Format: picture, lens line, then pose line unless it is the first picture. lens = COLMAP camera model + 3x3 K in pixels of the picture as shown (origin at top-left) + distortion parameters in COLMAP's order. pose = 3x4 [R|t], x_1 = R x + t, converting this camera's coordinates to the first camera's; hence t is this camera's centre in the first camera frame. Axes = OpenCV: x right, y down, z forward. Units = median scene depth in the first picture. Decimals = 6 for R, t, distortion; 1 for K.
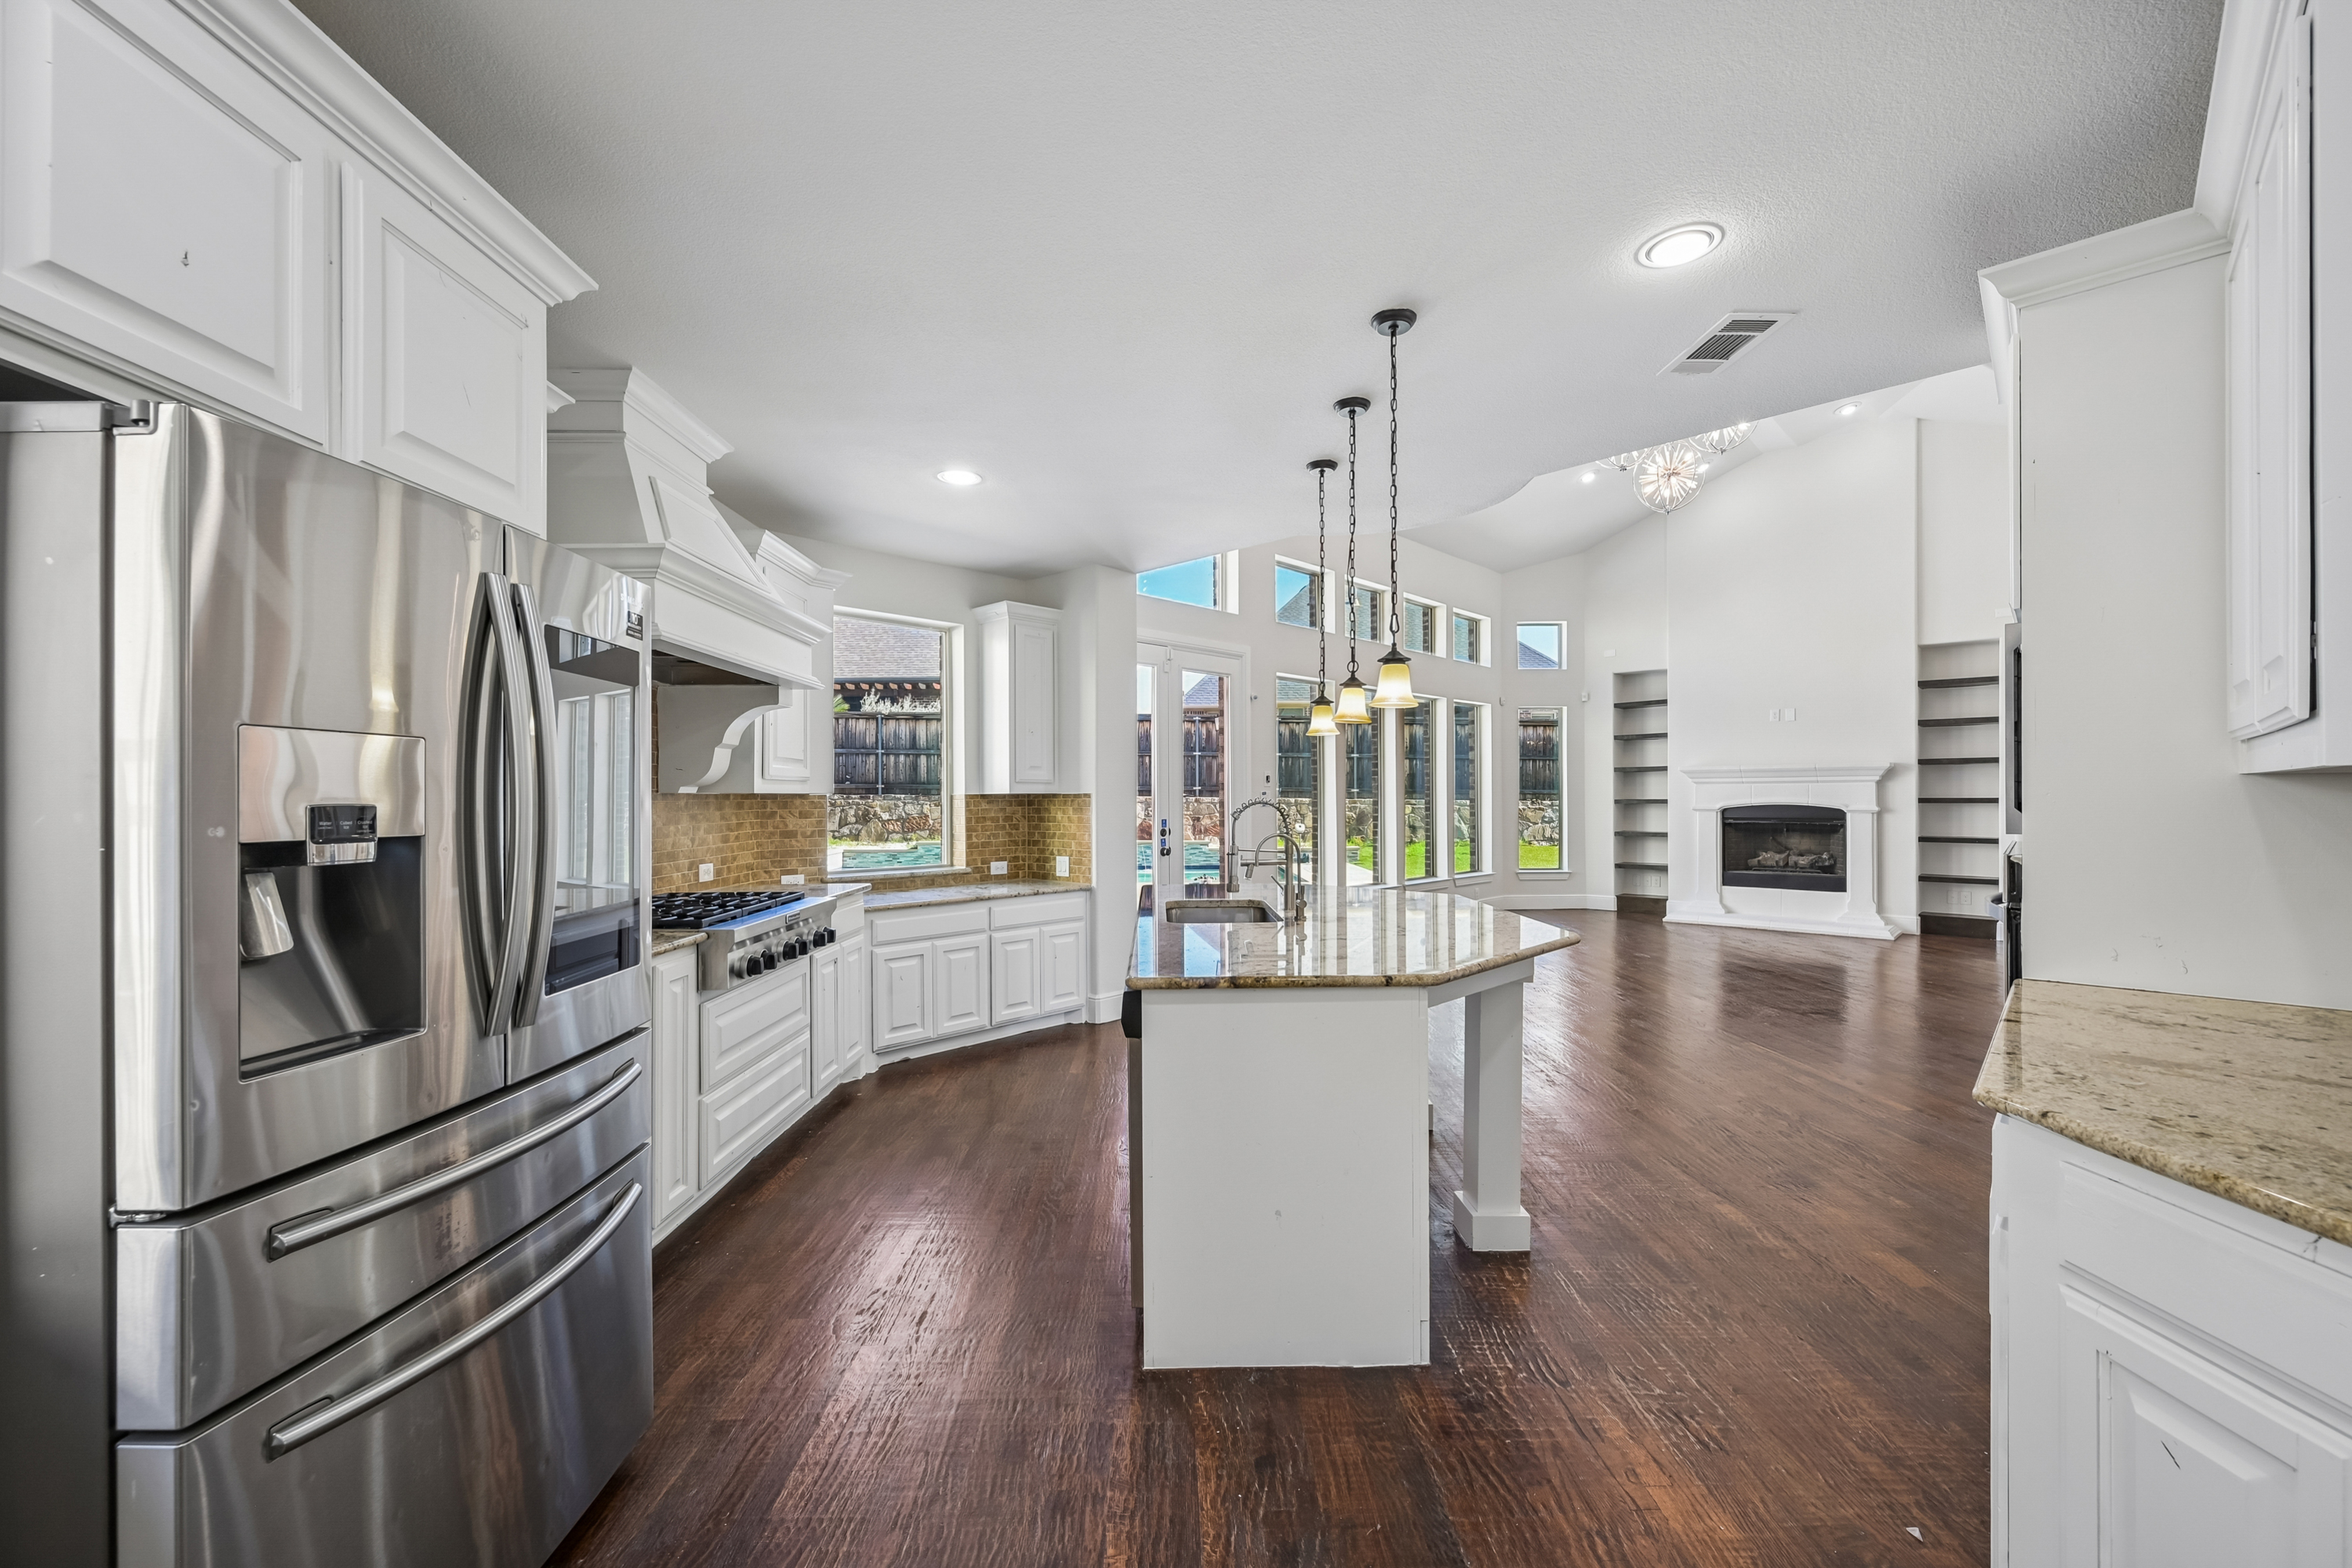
lens RADIAL K [[935.4, 0, 1171.8], [0, 935.4, 799.8], [0, 0, 1]] dist [-0.001464, 0.000083]
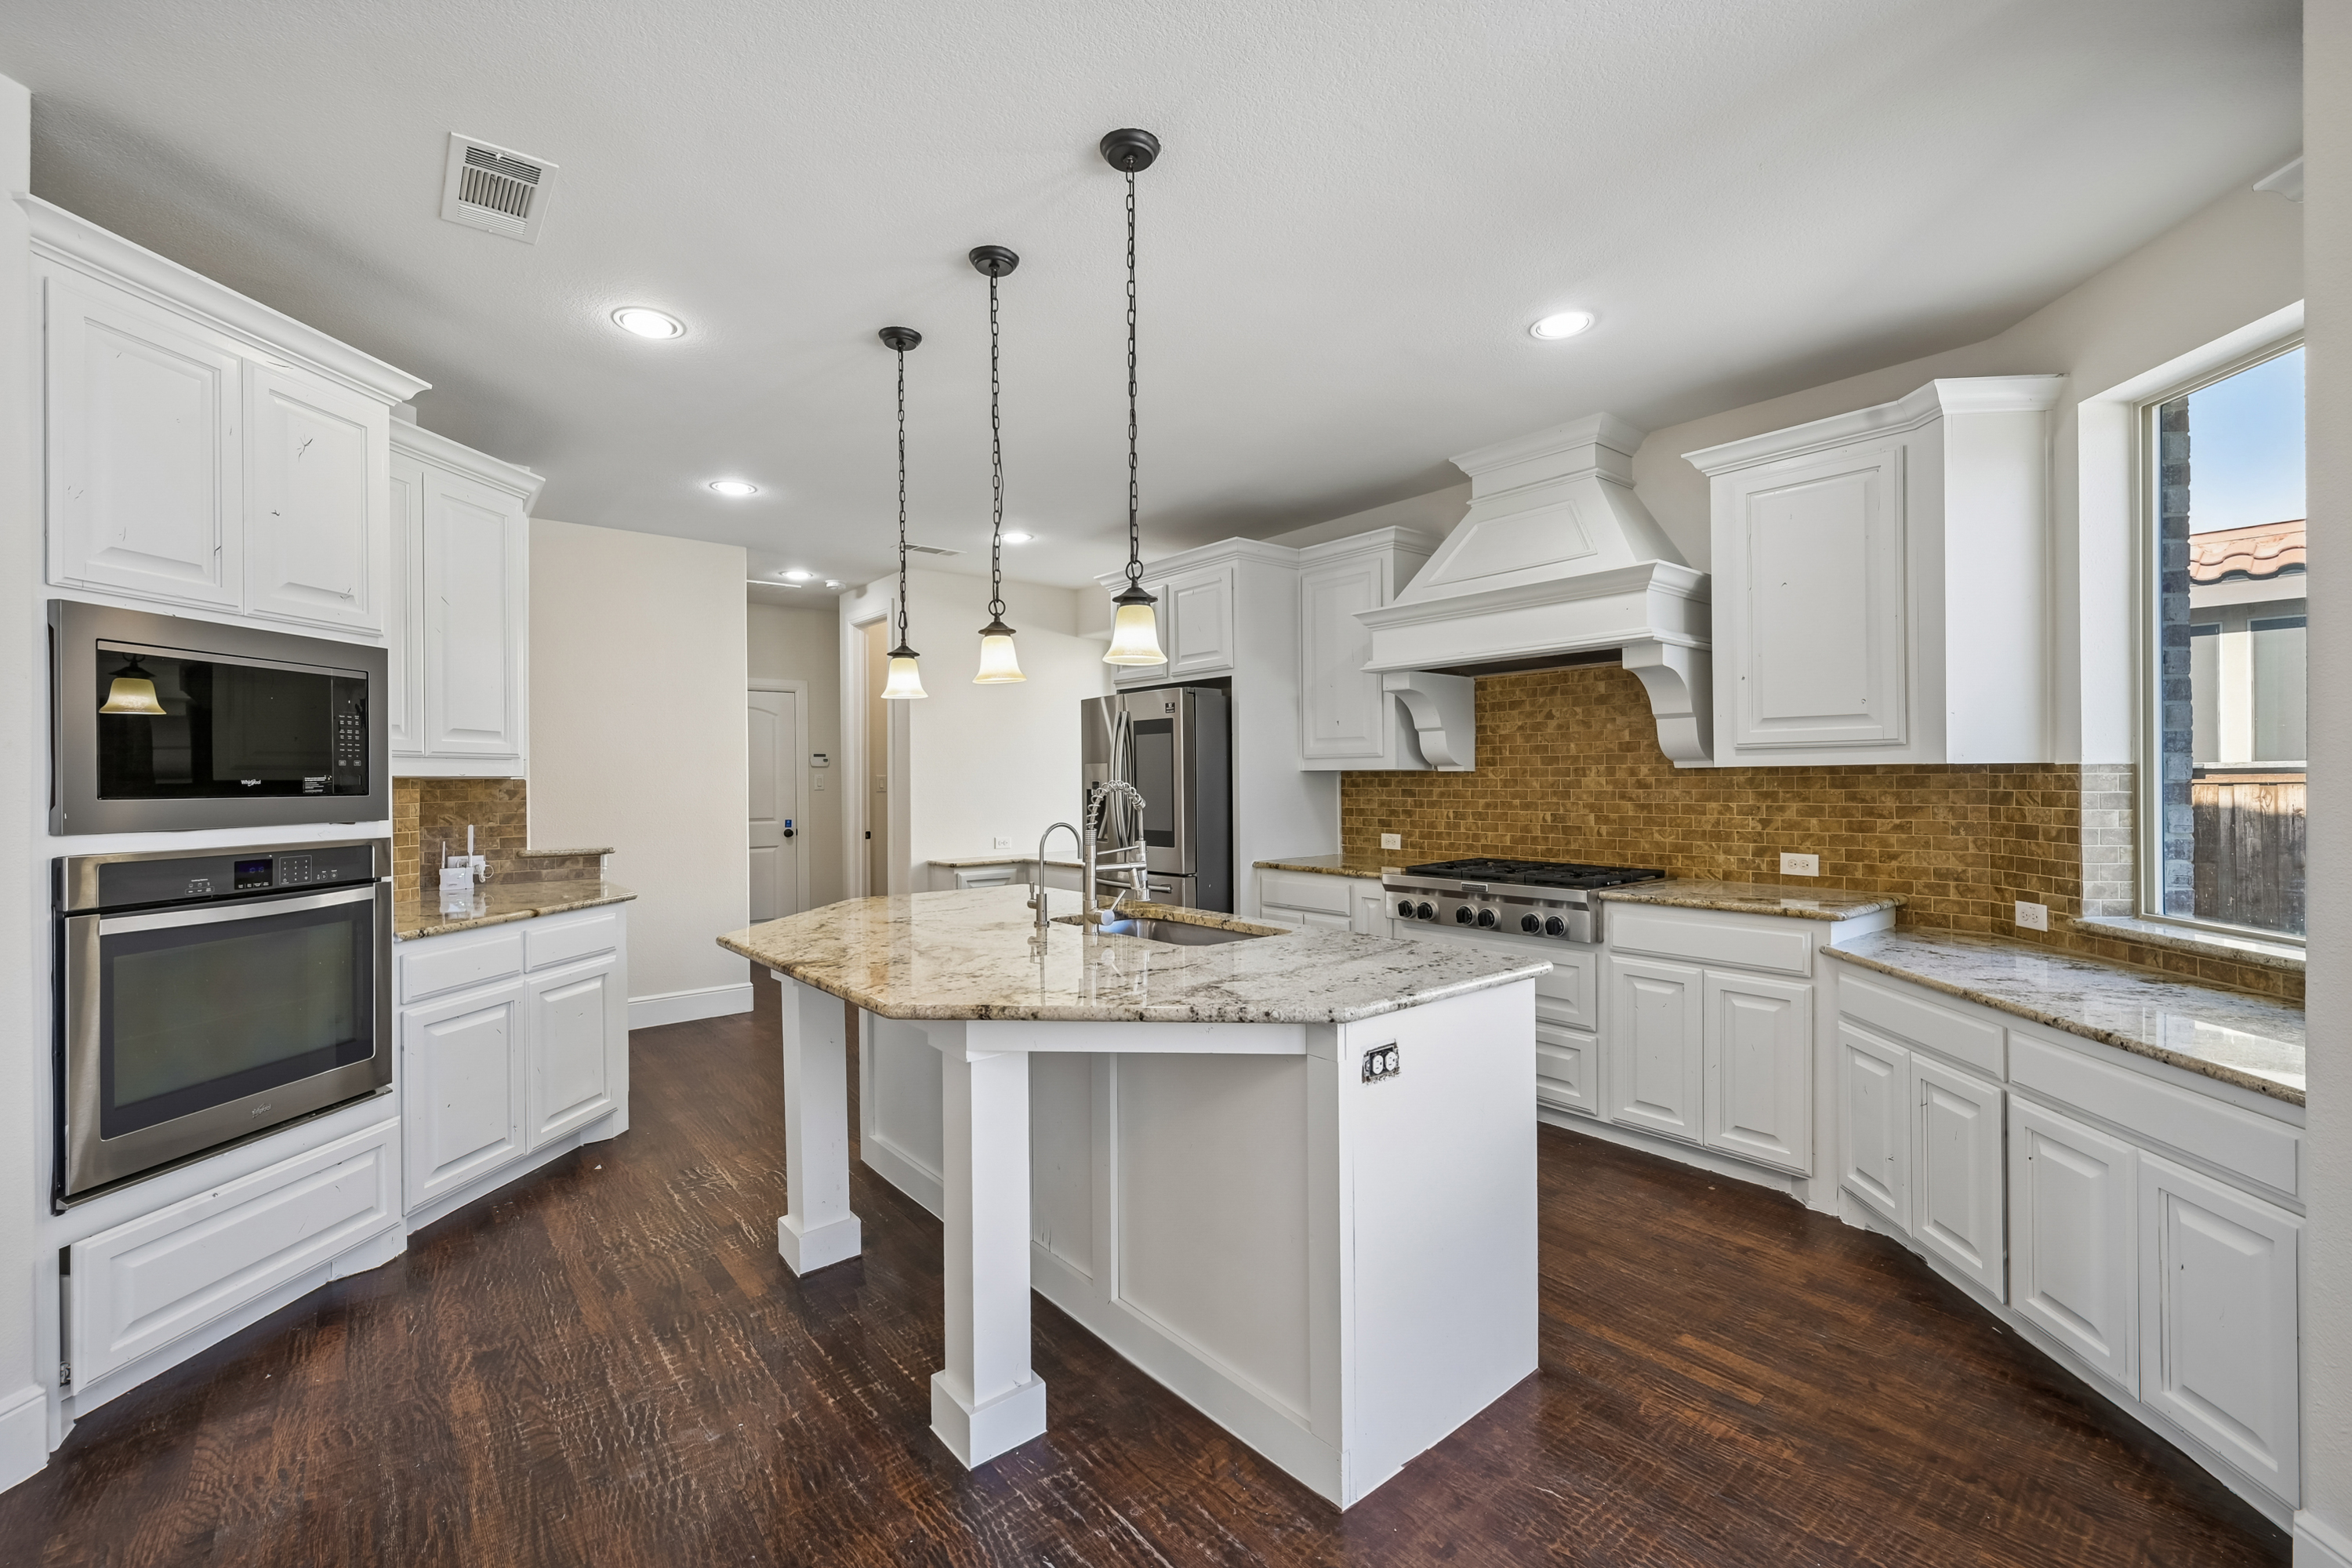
lens RADIAL K [[976.1, 0, 1166.8], [0, 976.1, 778.3], [0, 0, 1]] dist [-0.000667, 0.000389]
pose [[-0.783162, 0.007585, -0.621772, 0.384571], [0.015587, 0.999851, -0.007436, -0.000319], [0.621623, -0.015515, -0.783163, 1.139838]]
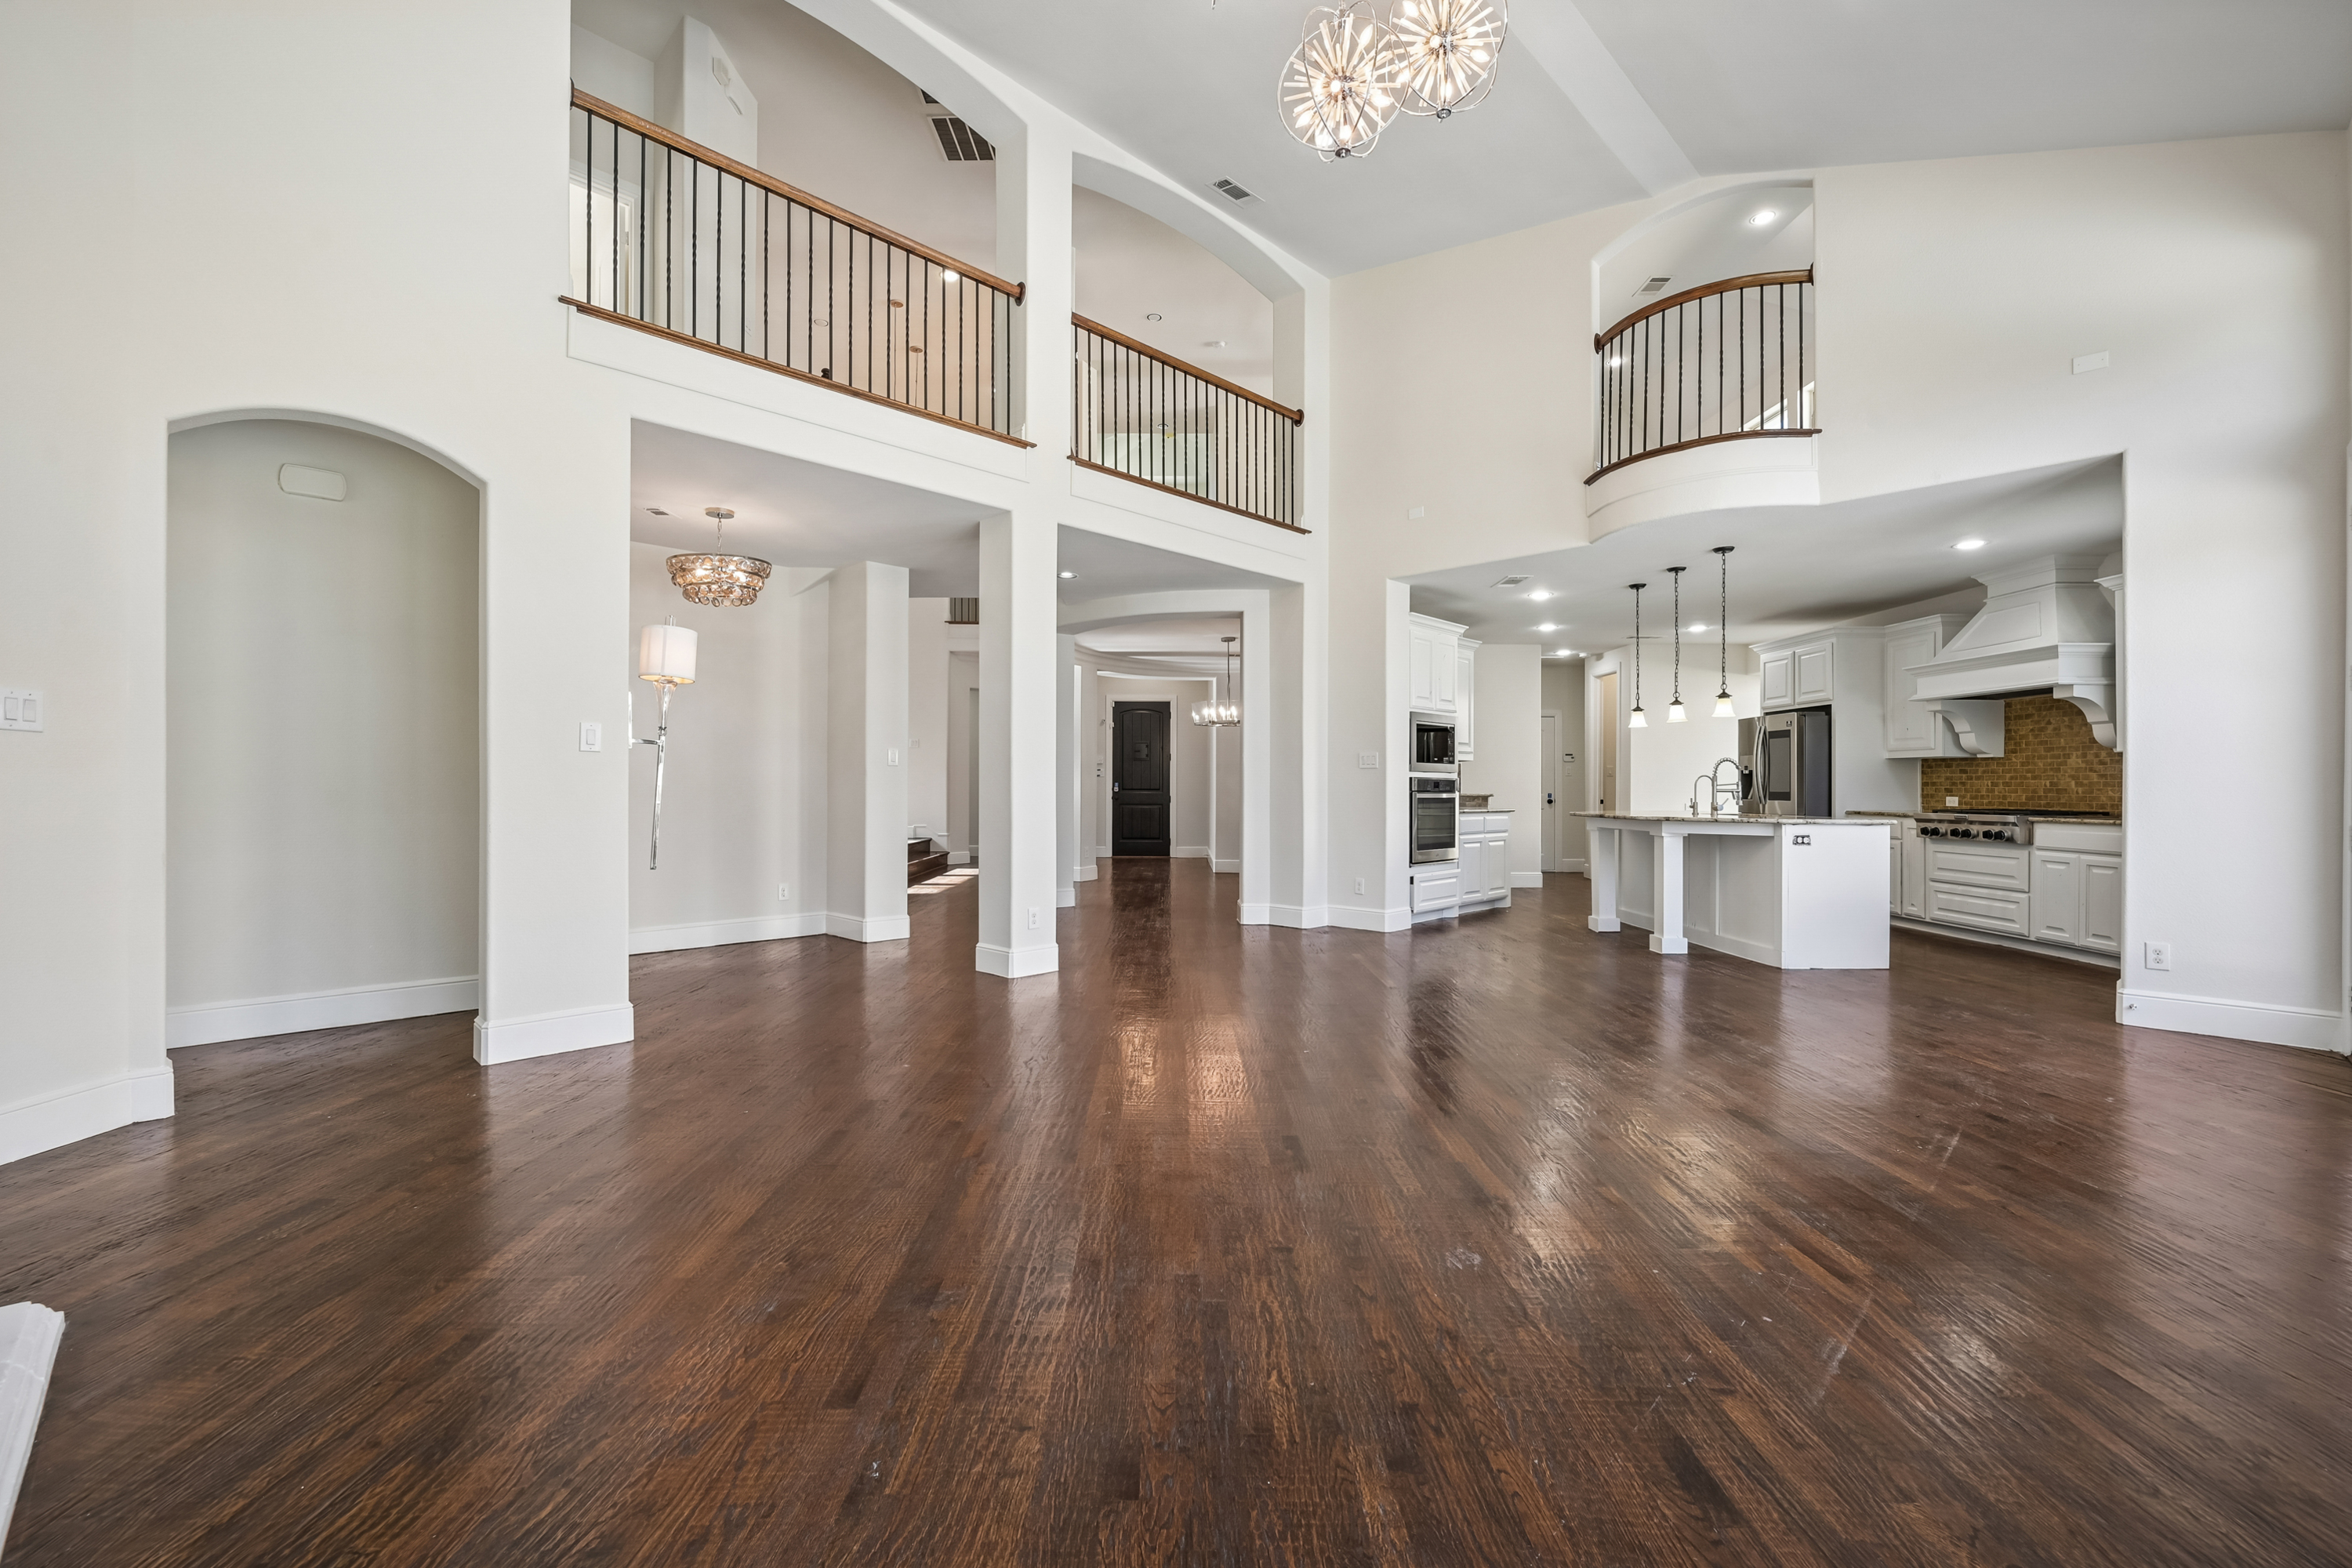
lens RADIAL K [[976.1, 0, 1180.7], [0, 976.1, 778.2], [0, 0, 1]] dist [-0.000667, 0.000389]
pose [[-0.999994, -0.002132, -0.002541, 0.547583], [-0.002082, 0.999809, -0.019432, 0.018671], [0.002582, -0.019426, -0.999808, 1.469168]]
